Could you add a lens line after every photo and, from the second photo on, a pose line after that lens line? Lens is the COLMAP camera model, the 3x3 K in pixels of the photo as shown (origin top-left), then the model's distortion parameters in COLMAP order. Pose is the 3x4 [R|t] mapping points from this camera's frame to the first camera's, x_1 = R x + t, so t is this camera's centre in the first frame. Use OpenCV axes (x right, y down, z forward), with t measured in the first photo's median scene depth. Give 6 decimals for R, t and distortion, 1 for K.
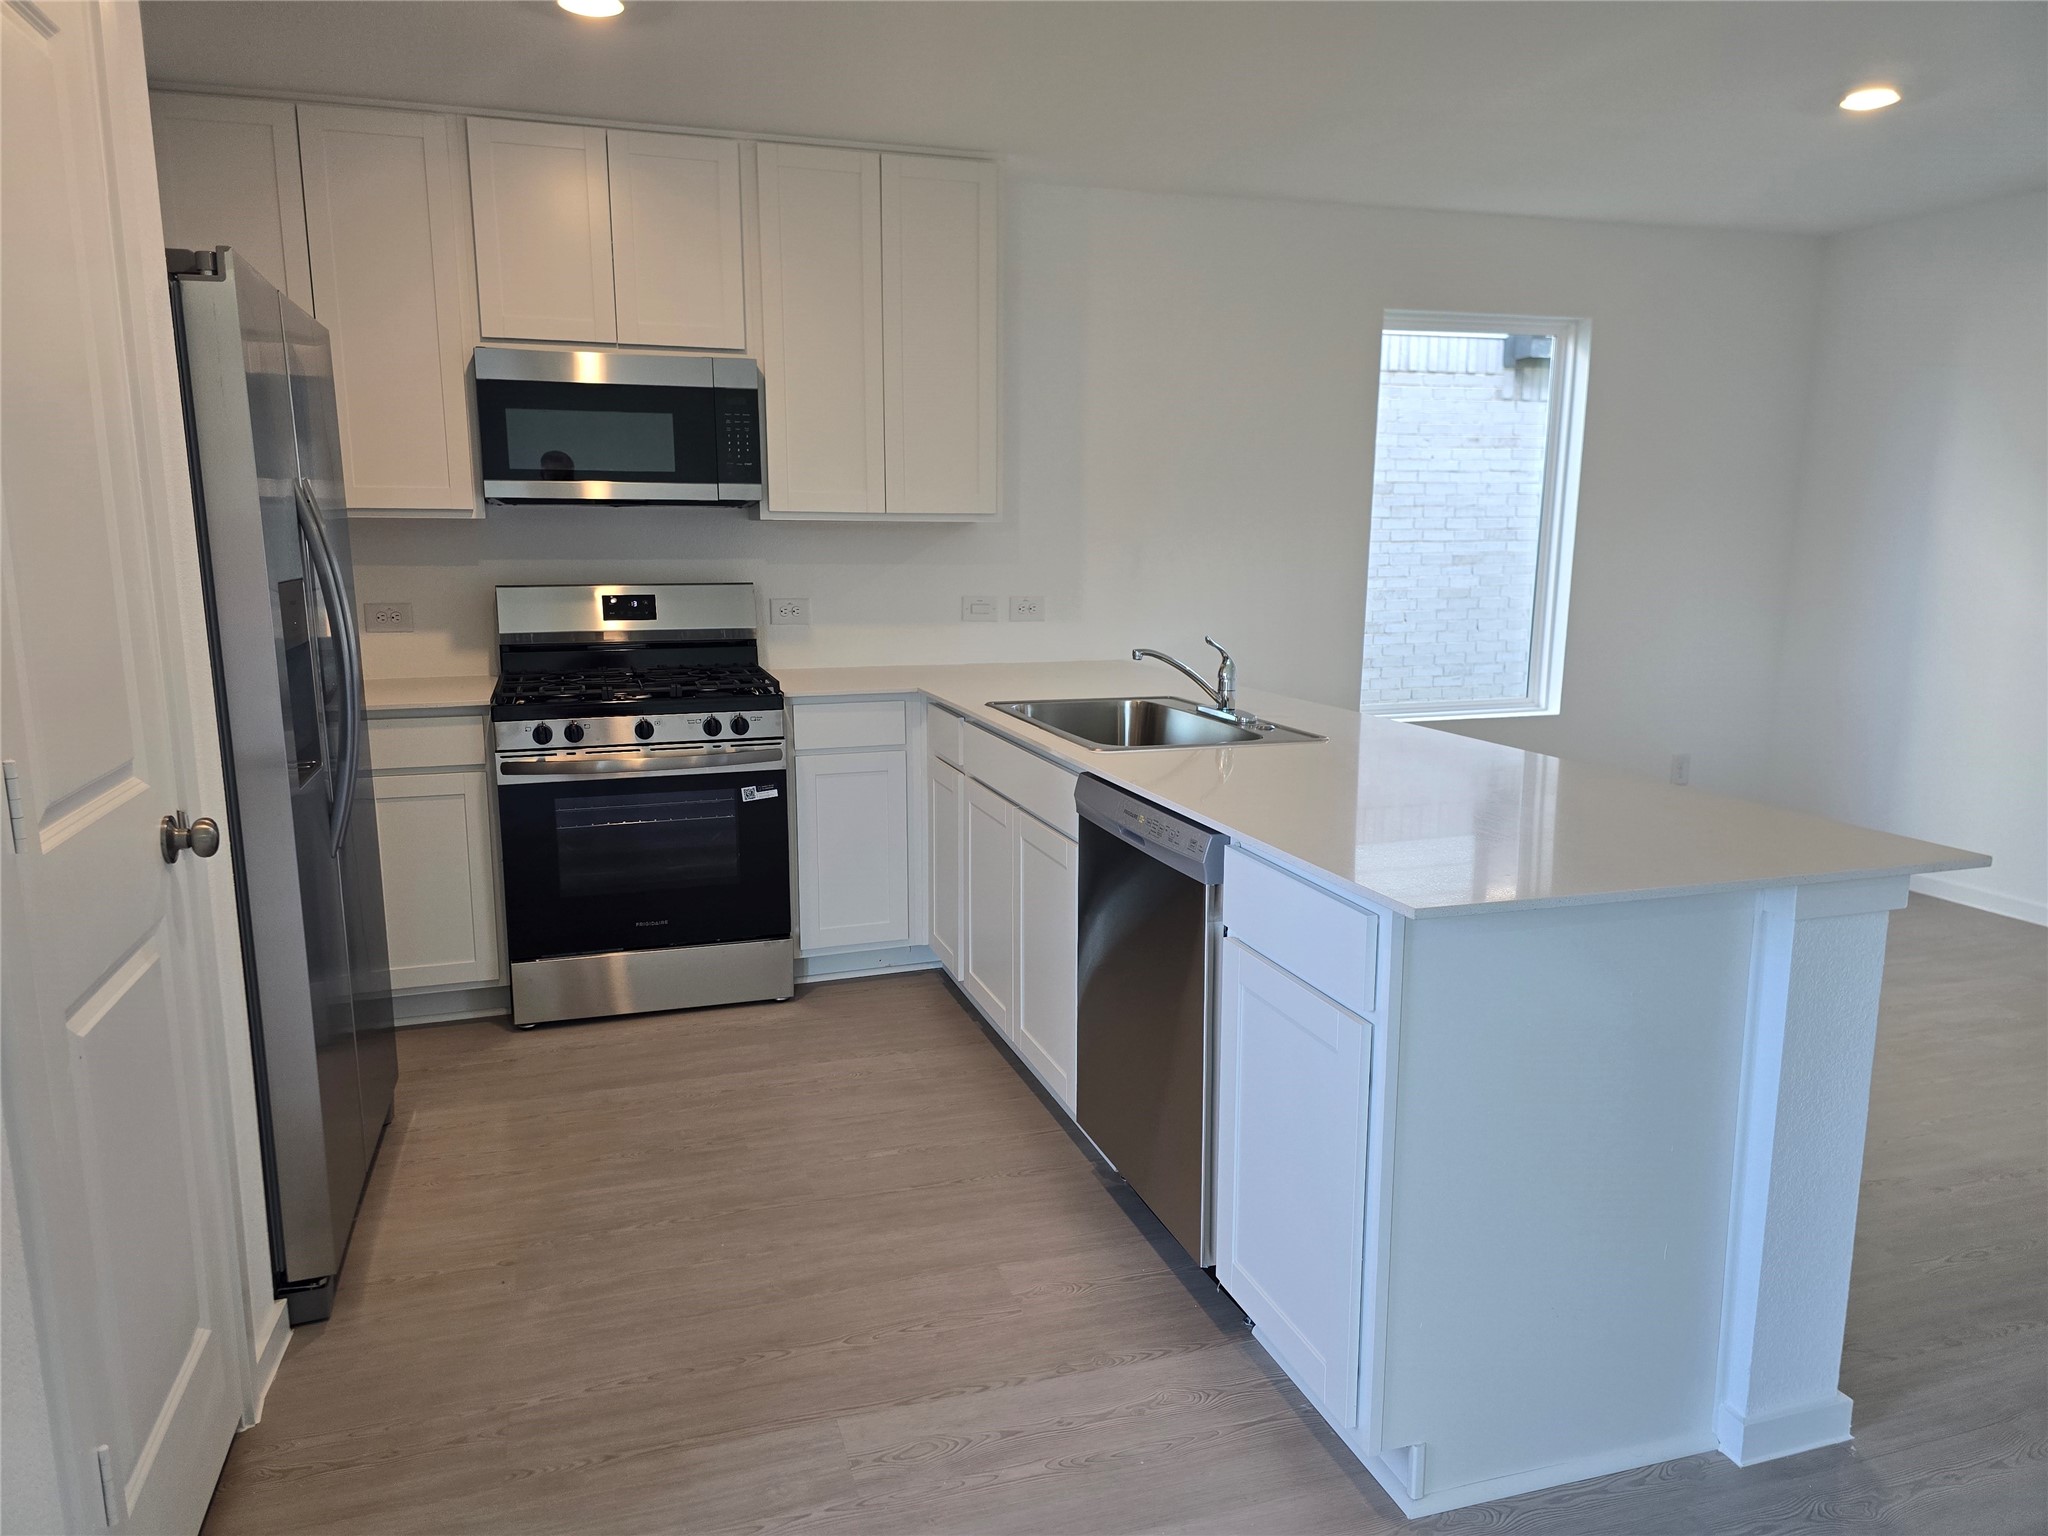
lens RADIAL K [[1383.3, 0, 1022.5], [0, 1383.3, 776.2], [0, 0, 1]] dist [0.063900, -0.070518]
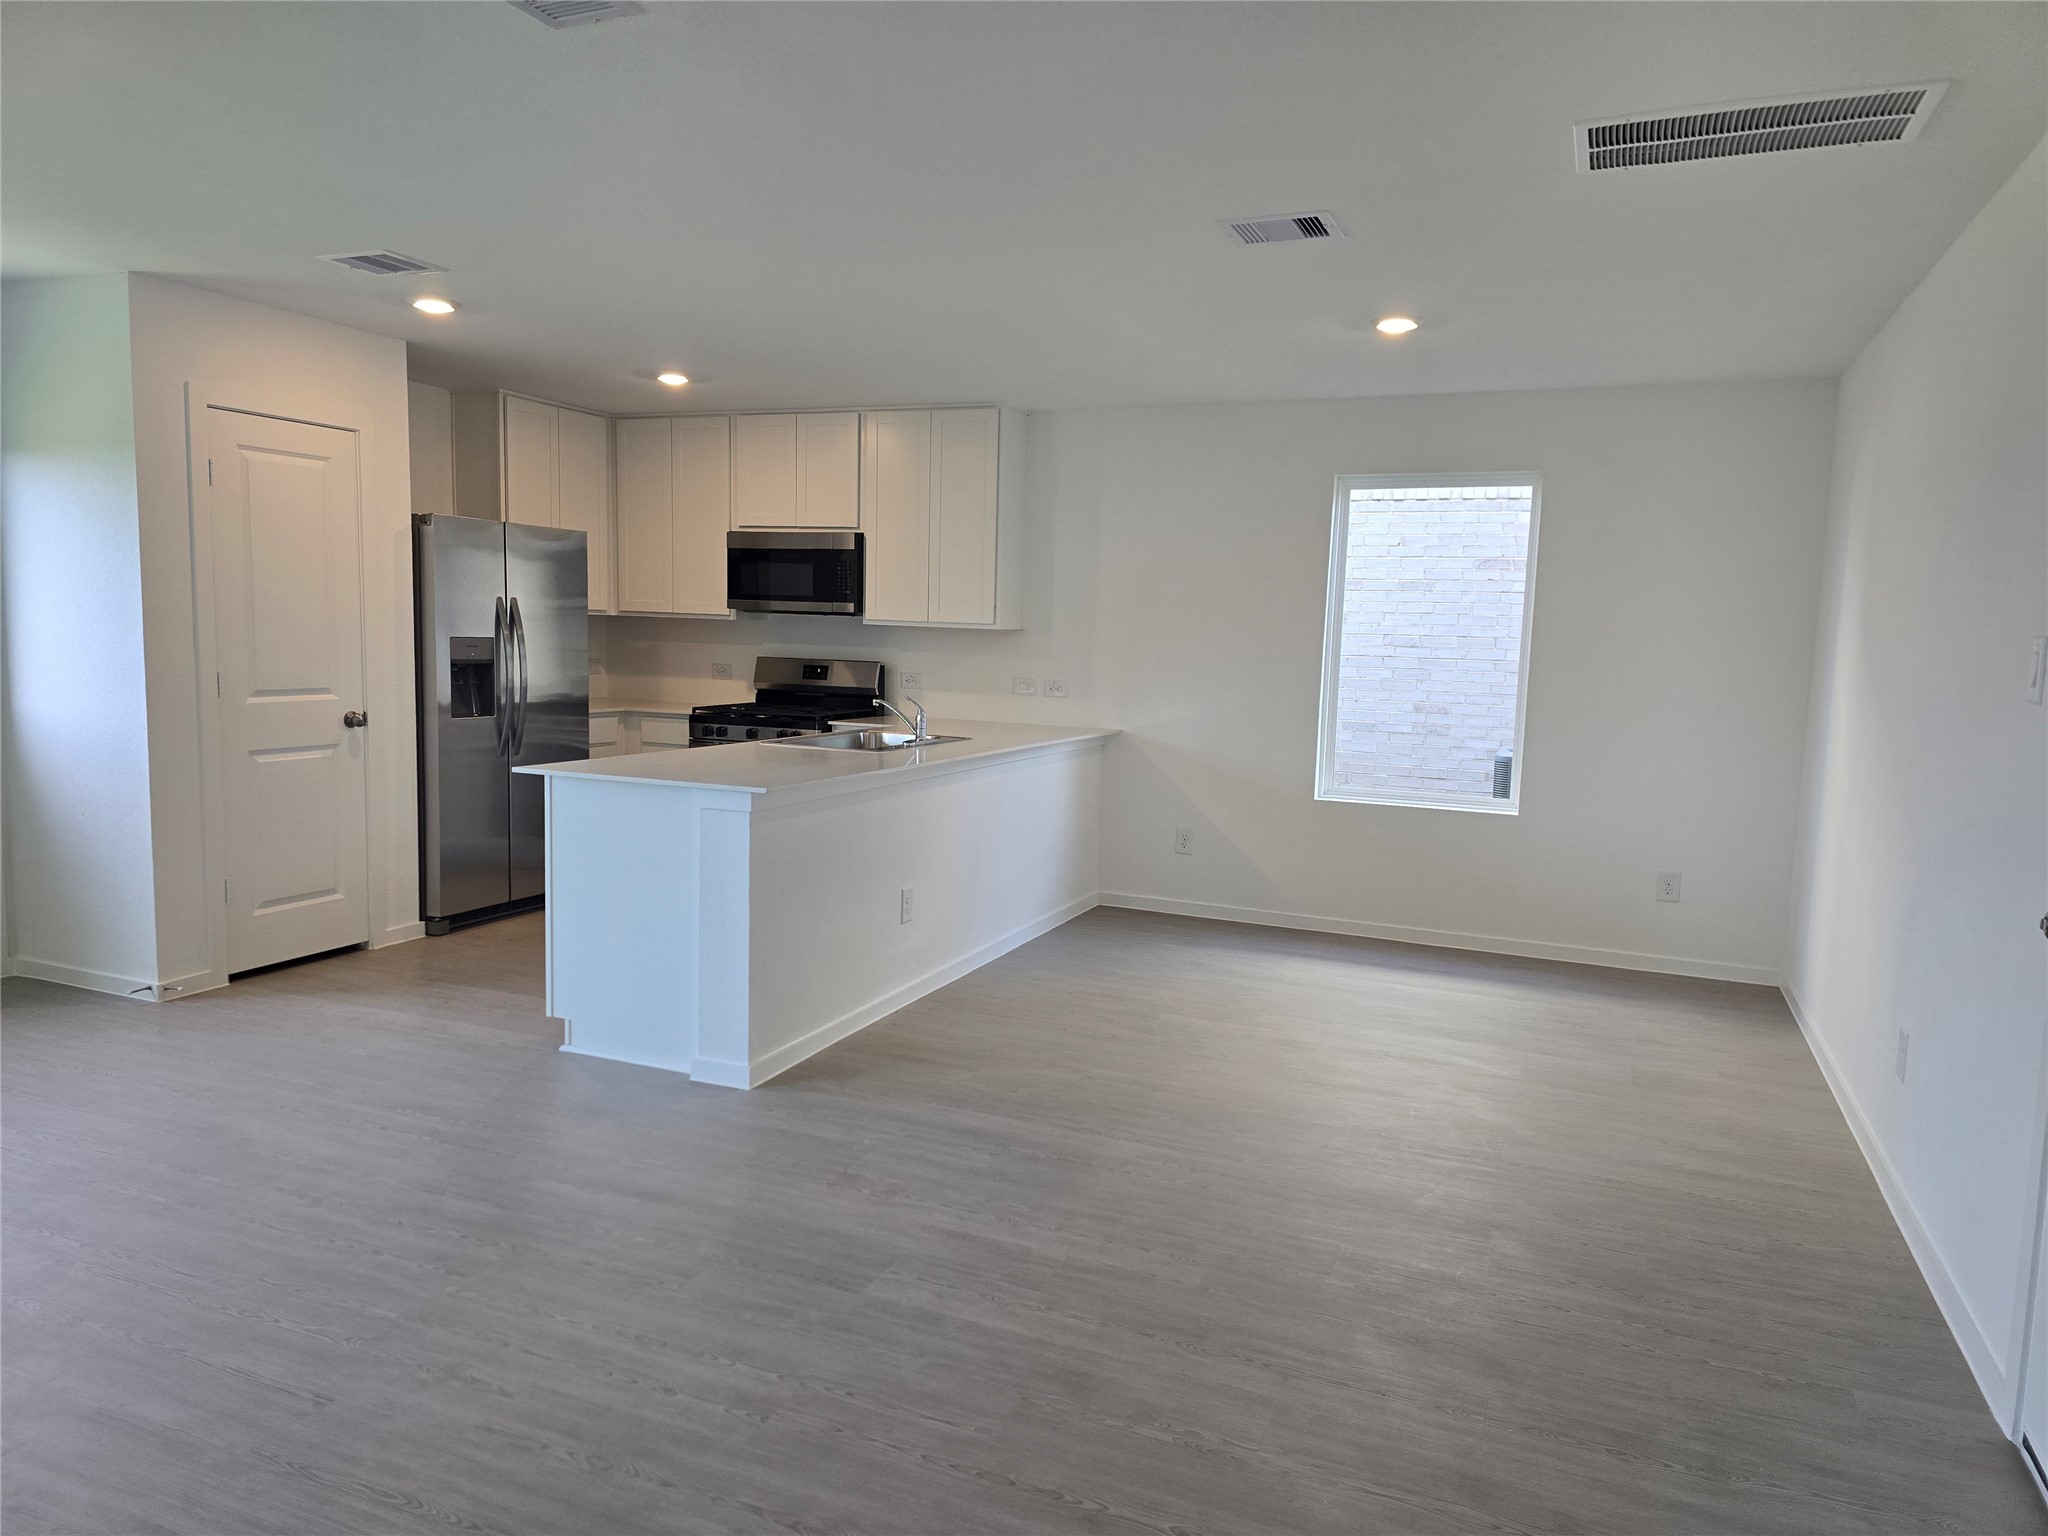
lens RADIAL K [[1383.3, 0, 1027.1], [0, 1383.3, 771.5], [0, 0, 1]] dist [0.063900, -0.070518]
pose [[0.761649, 0.093784, -0.641167, 1.096178], [-0.143252, 0.989359, -0.025456, 0.009129], [0.631957, 0.111237, 0.766979, -0.158023]]
